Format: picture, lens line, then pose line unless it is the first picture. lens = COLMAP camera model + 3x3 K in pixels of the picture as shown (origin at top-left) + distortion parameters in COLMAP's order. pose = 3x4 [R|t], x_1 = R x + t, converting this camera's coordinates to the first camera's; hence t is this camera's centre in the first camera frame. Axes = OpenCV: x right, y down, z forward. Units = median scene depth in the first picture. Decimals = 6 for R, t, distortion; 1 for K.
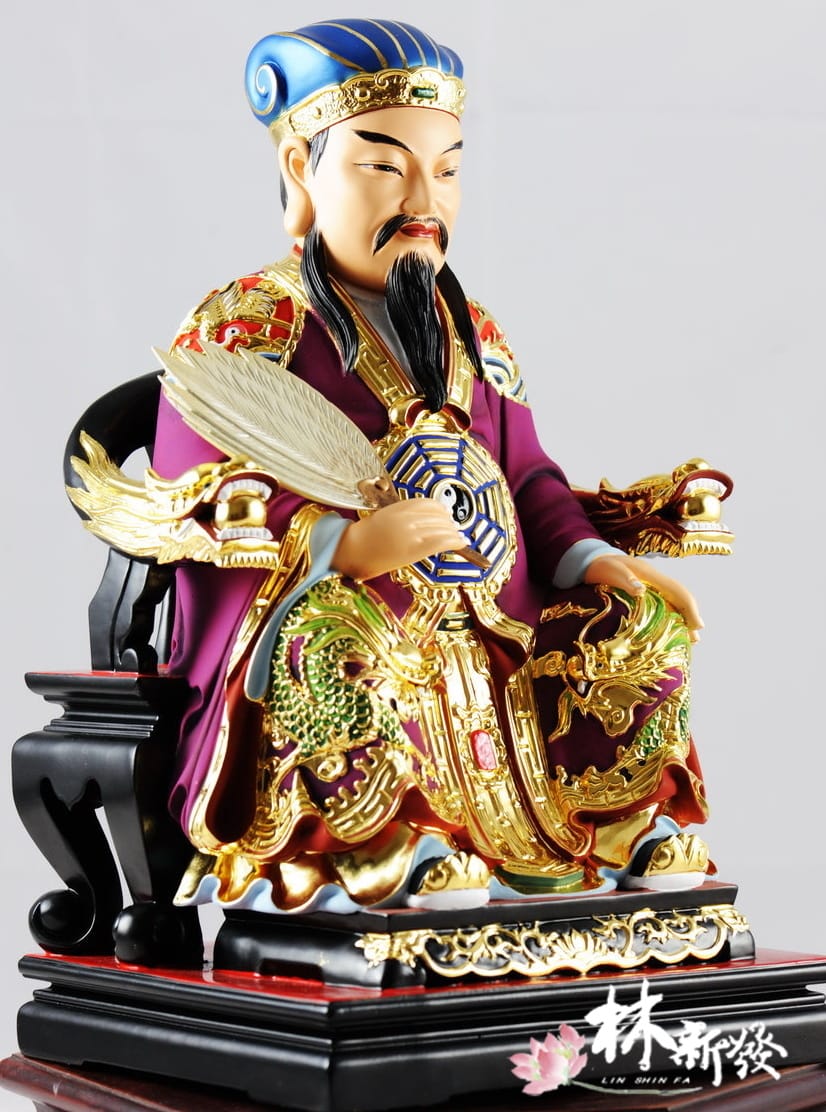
lens RADIAL K [[3431.0, 0, 412.4], [0, 3431.0, 558.4], [0, 0, 1]] dist [-0.028723, 0.000000]
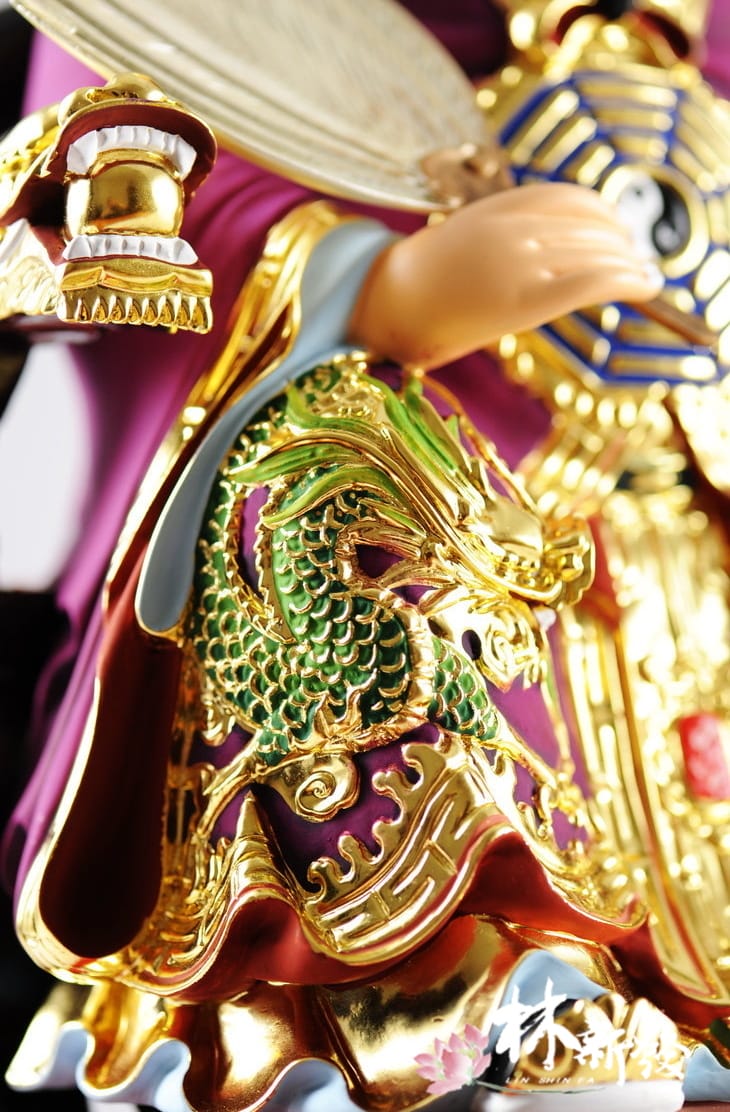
lens RADIAL K [[3567.5, 0, 366.9], [0, 3567.5, 551.3], [0, 0, 1]] dist [-0.104247, 0.000000]
pose [[0.987539, 0.005753, -0.157271, 0.052002], [-0.006863, 0.999955, -0.006515, 0.033646], [0.157226, 0.007513, 0.987534, 0.552575]]
